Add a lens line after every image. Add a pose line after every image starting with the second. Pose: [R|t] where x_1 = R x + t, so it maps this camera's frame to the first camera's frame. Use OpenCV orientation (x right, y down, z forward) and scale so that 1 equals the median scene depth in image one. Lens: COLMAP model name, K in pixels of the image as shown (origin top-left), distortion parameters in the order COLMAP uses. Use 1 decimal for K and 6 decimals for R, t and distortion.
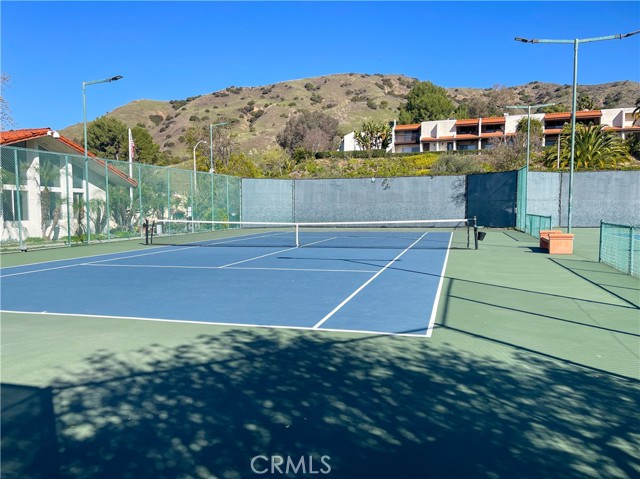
lens RADIAL K [[504.1, 0, 319.3], [0, 504.1, 241.1], [0, 0, 1]] dist [0.009153, -0.008844]
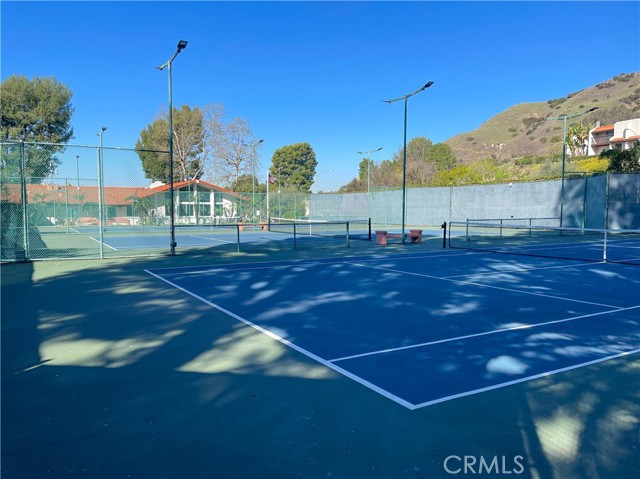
lens RADIAL K [[504.1, 0, 320.4], [0, 504.1, 239.5], [0, 0, 1]] dist [0.009153, -0.008844]
pose [[0.711058, 0.041452, -0.701911, 0.101833], [-0.043718, 0.998936, 0.014706, 0.000351], [0.701773, 0.020229, 0.712113, -0.019801]]
